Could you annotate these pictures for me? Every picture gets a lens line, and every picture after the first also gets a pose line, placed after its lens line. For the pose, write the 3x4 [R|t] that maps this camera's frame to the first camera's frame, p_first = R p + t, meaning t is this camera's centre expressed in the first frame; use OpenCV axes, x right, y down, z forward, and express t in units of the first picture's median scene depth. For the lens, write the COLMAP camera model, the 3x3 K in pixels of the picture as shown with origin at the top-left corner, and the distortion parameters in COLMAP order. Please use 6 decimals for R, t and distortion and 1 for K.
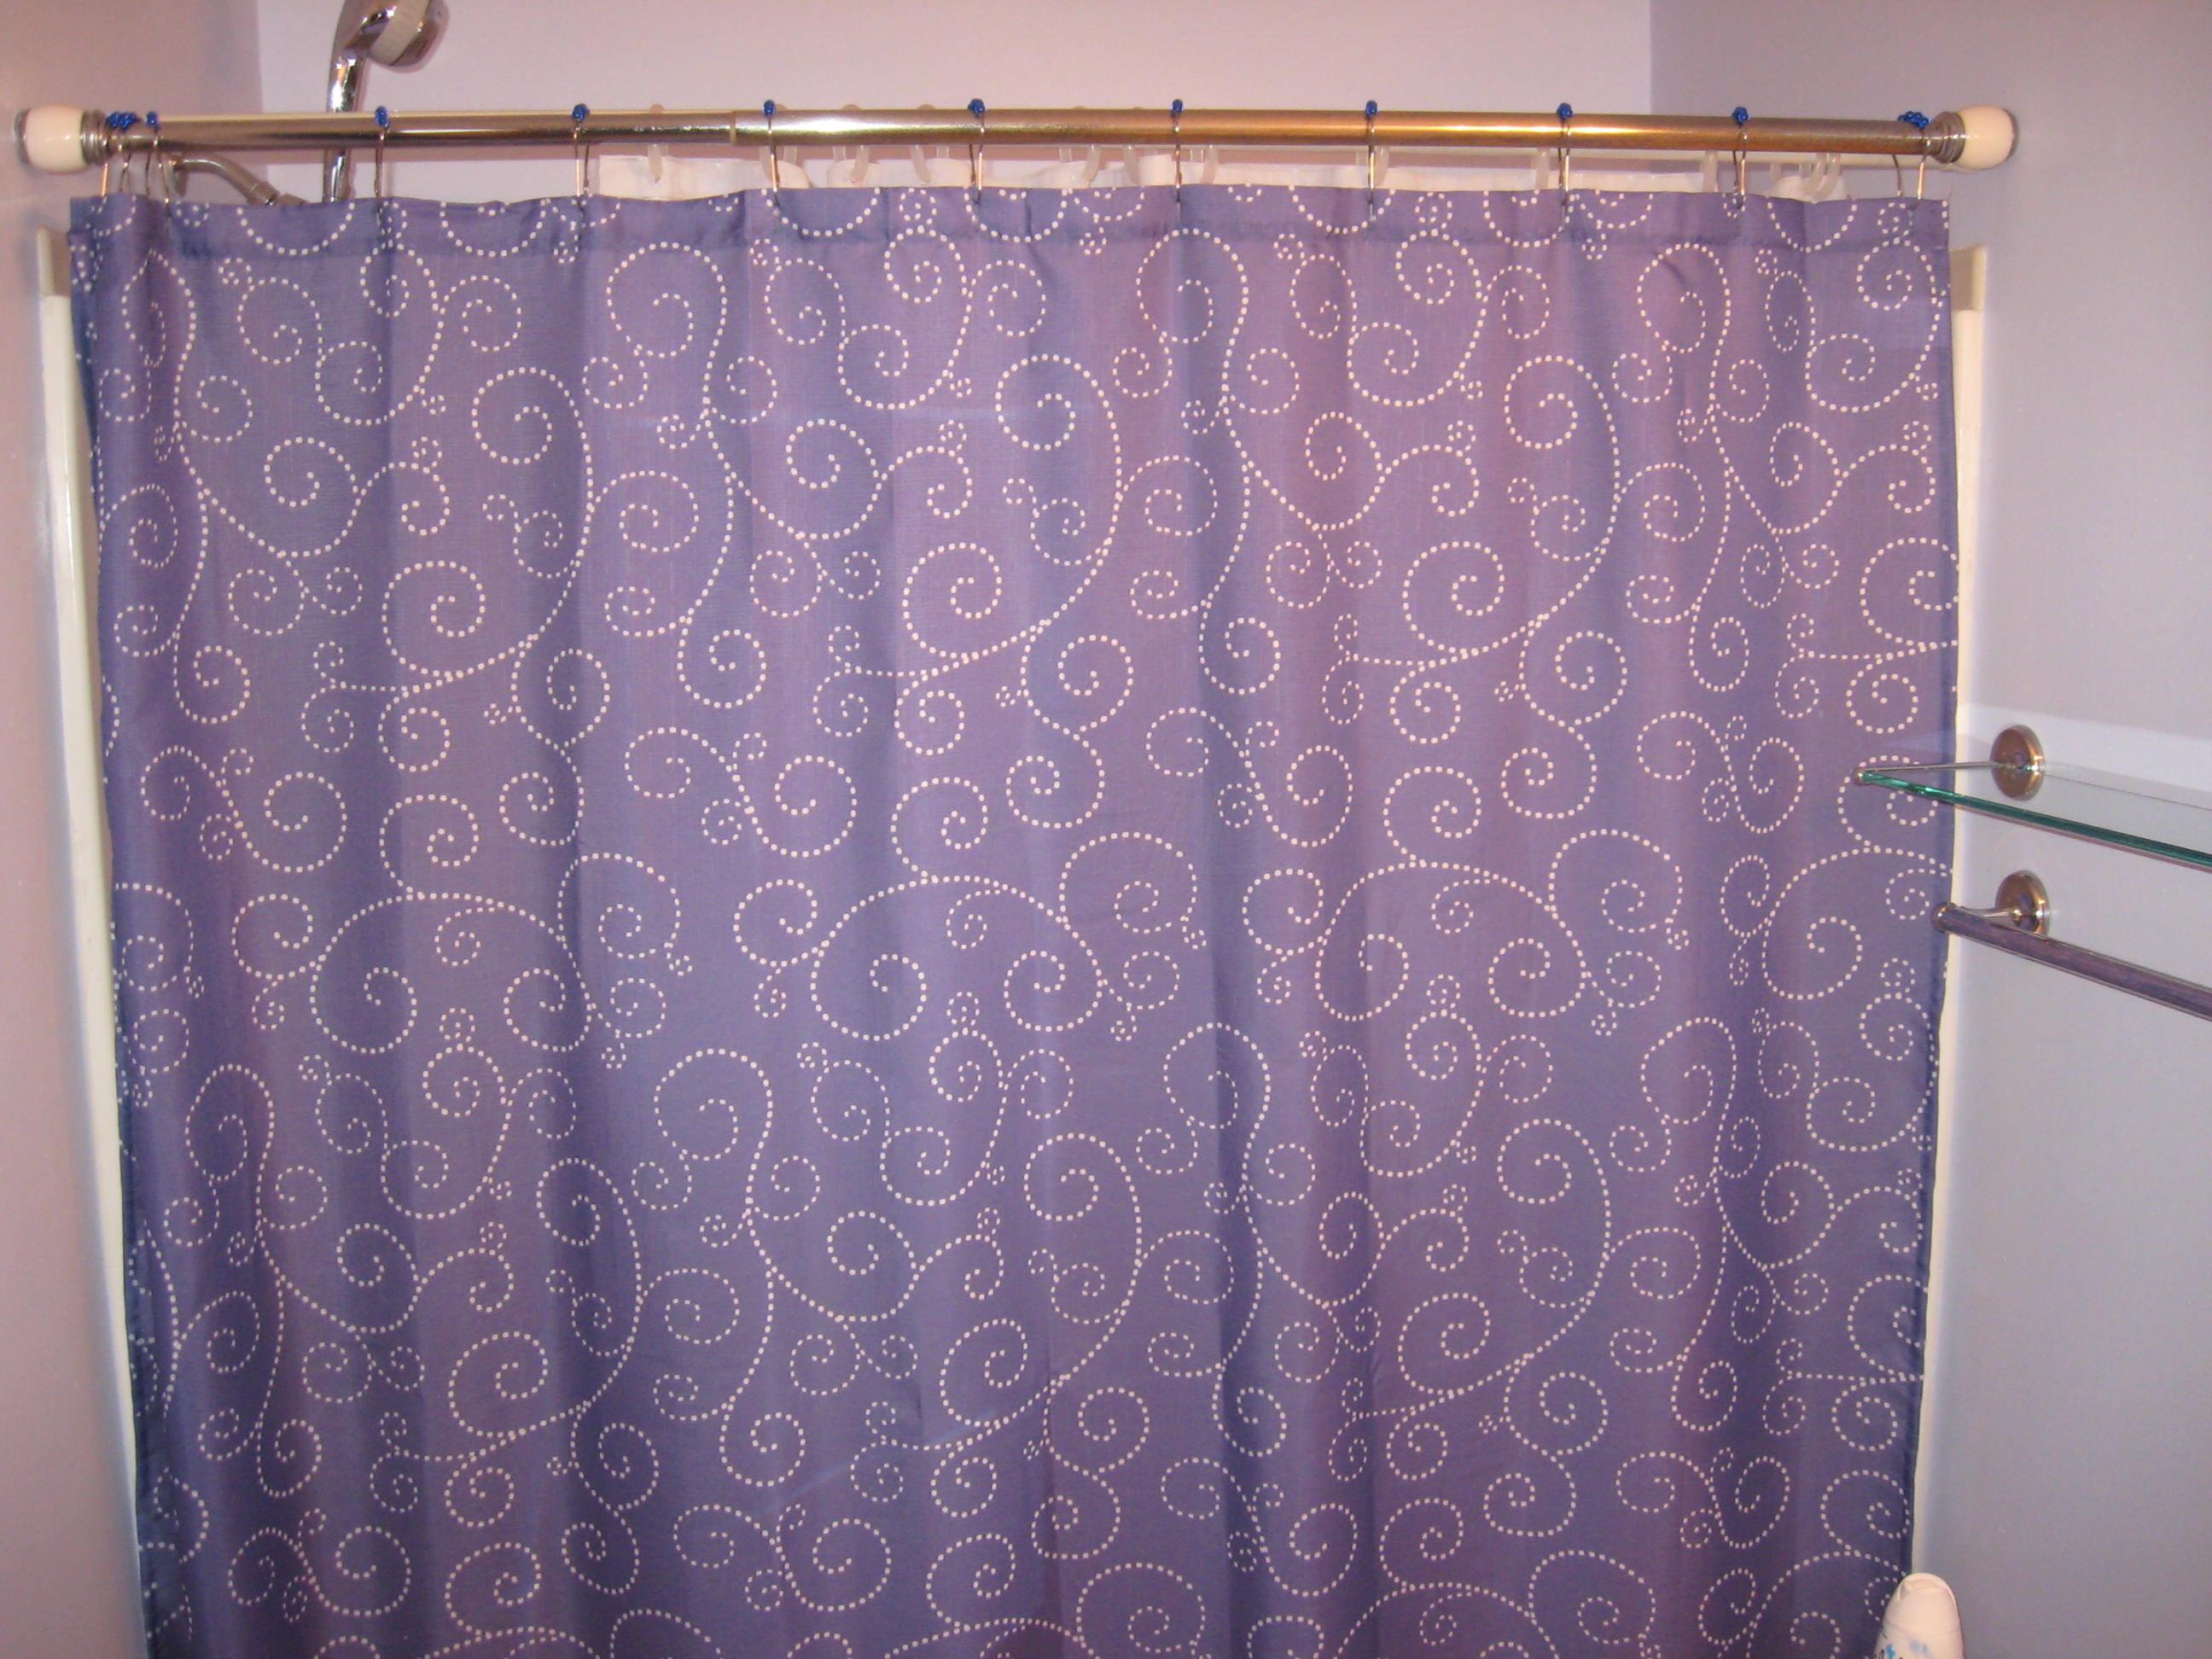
lens RADIAL K [[2314.7, 0, 1063.6], [0, 2314.7, 800.5], [0, 0, 1]] dist [-0.116284, 0.000000]
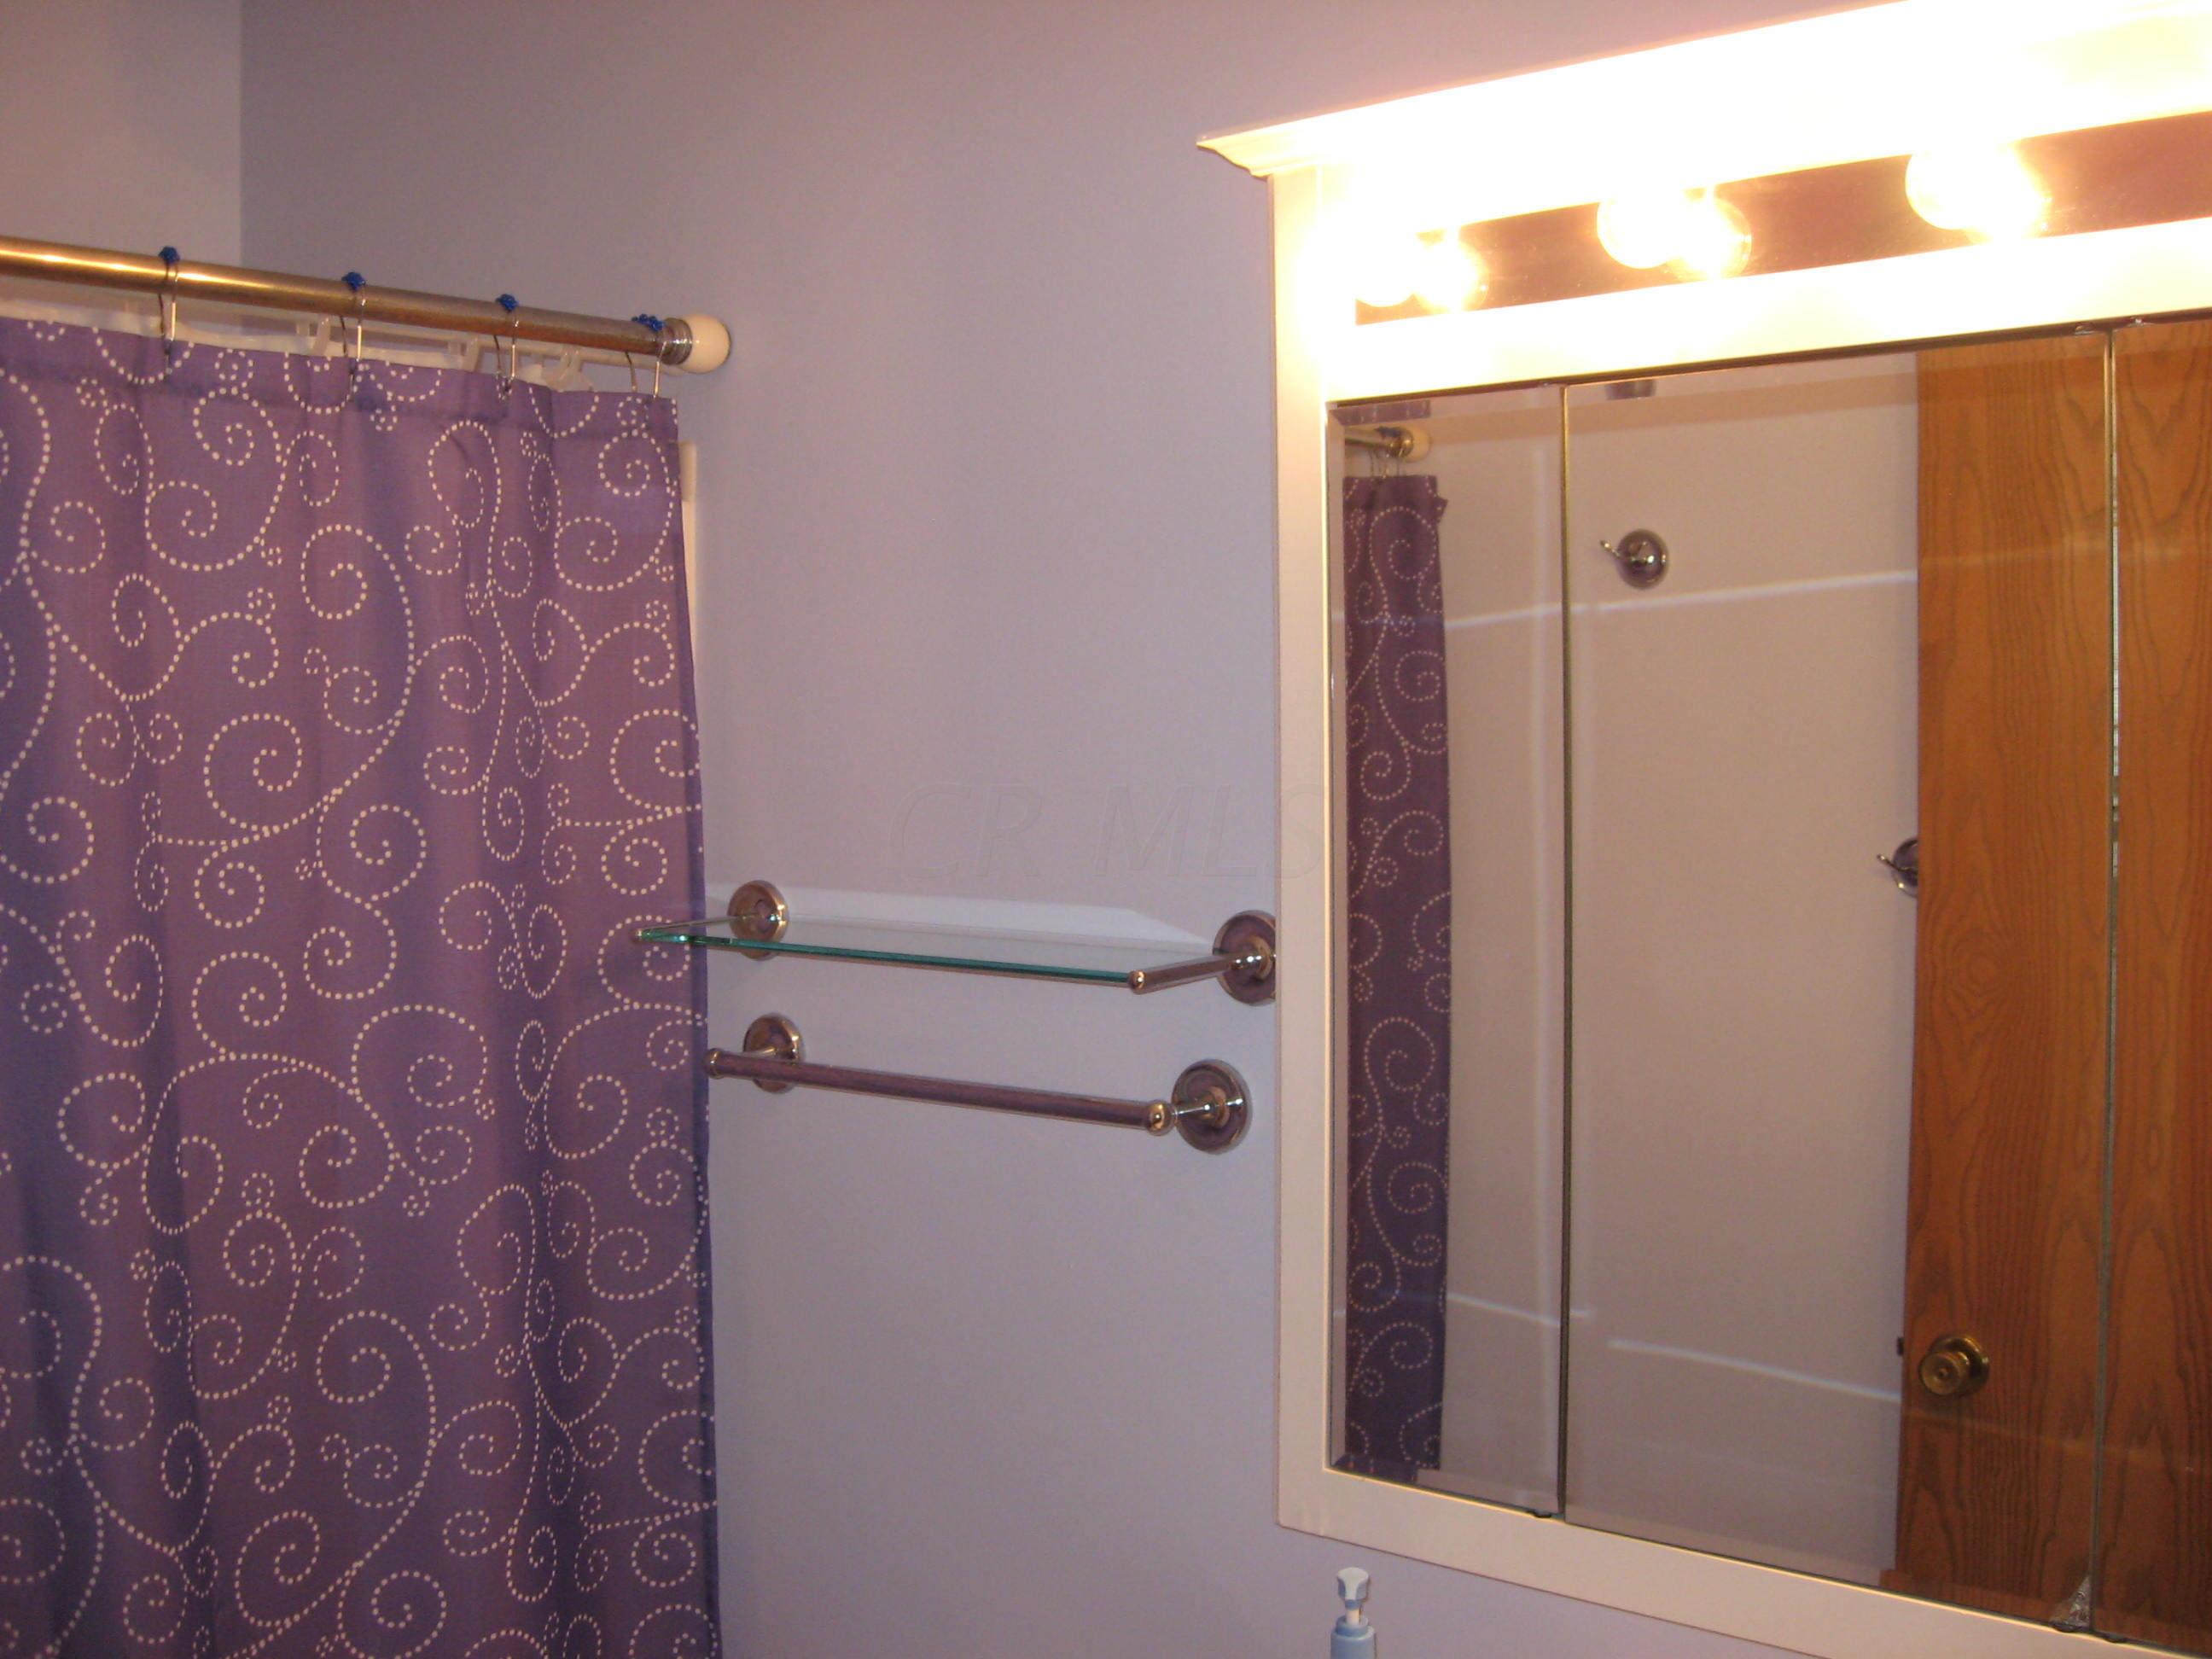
lens RADIAL K [[2314.7, 0, 1093.5], [0, 2314.7, 808.6], [0, 0, 1]] dist [-0.116284, 0.000000]
pose [[0.719469, -0.022150, 0.694172, -0.231731], [0.083394, 0.995015, -0.054684, 0.006842], [-0.689500, 0.097233, 0.717729, 0.087861]]
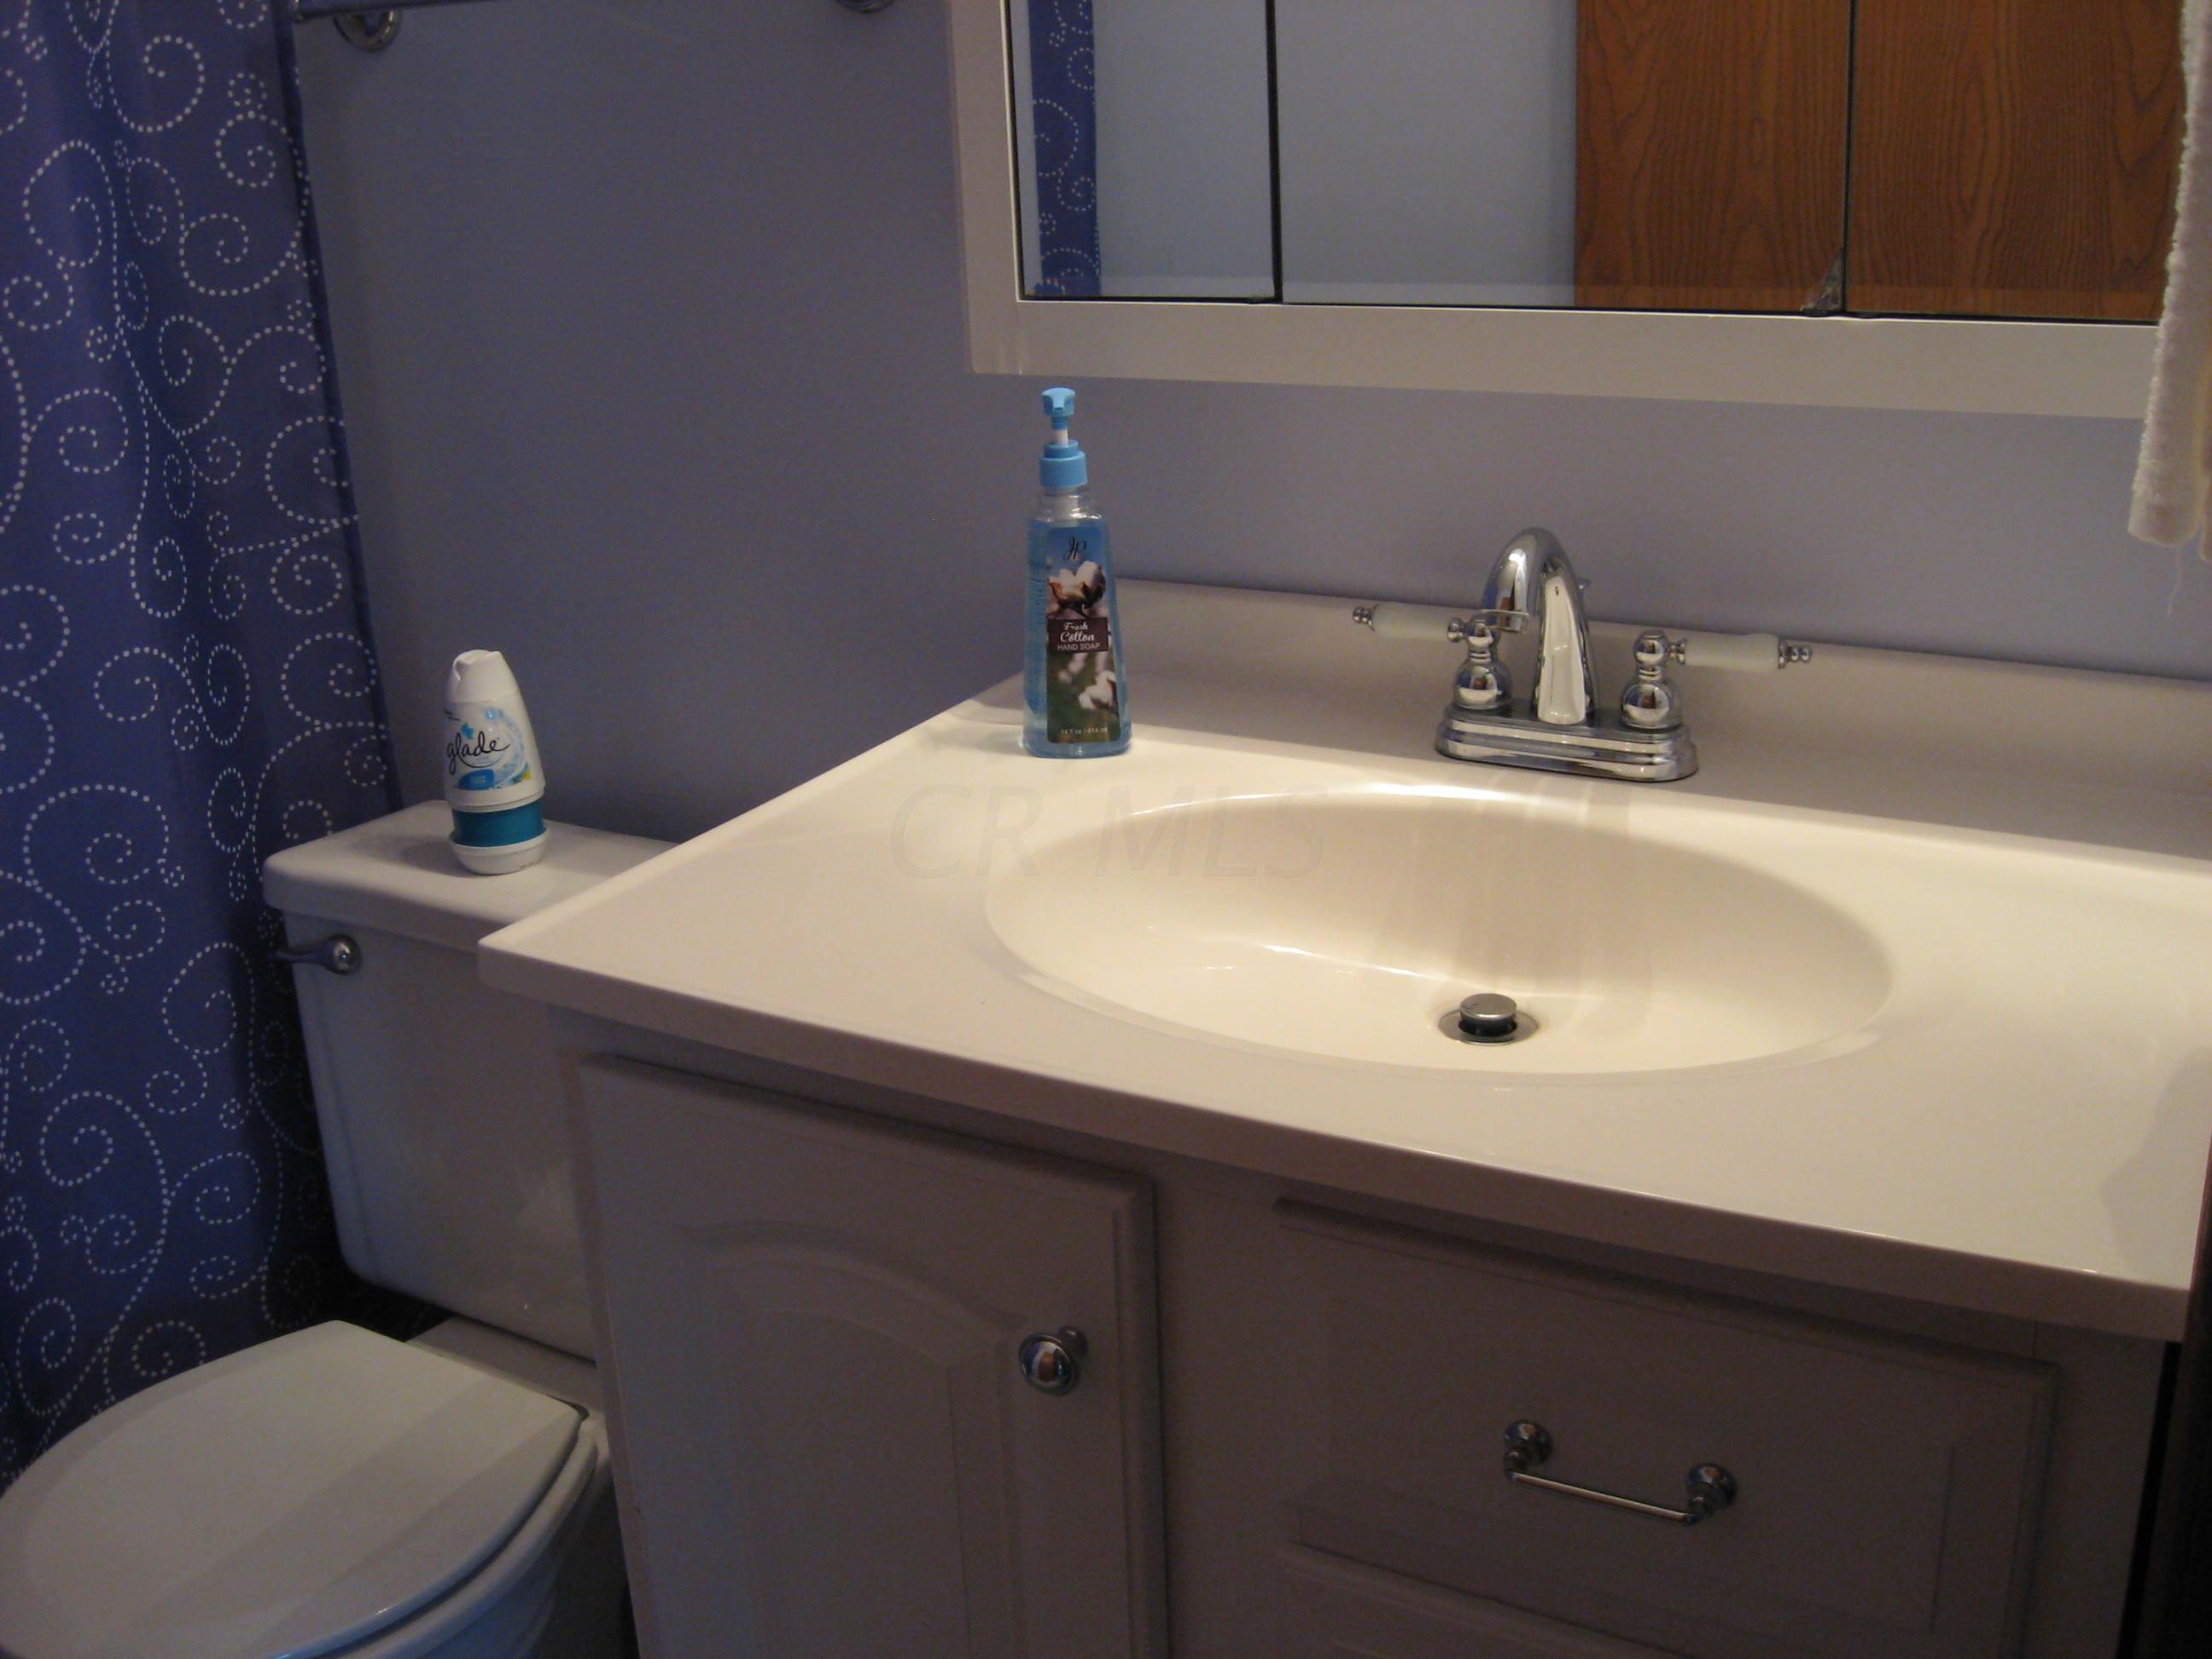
lens RADIAL K [[2314.7, 0, 1121.2], [0, 2314.7, 823.8], [0, 0, 1]] dist [-0.116284, 0.000000]
pose [[0.583011, -0.284742, 0.760934, -0.216945], [0.138001, 0.957671, 0.252629, 0.186576], [-0.800659, -0.042276, 0.597627, 0.154192]]
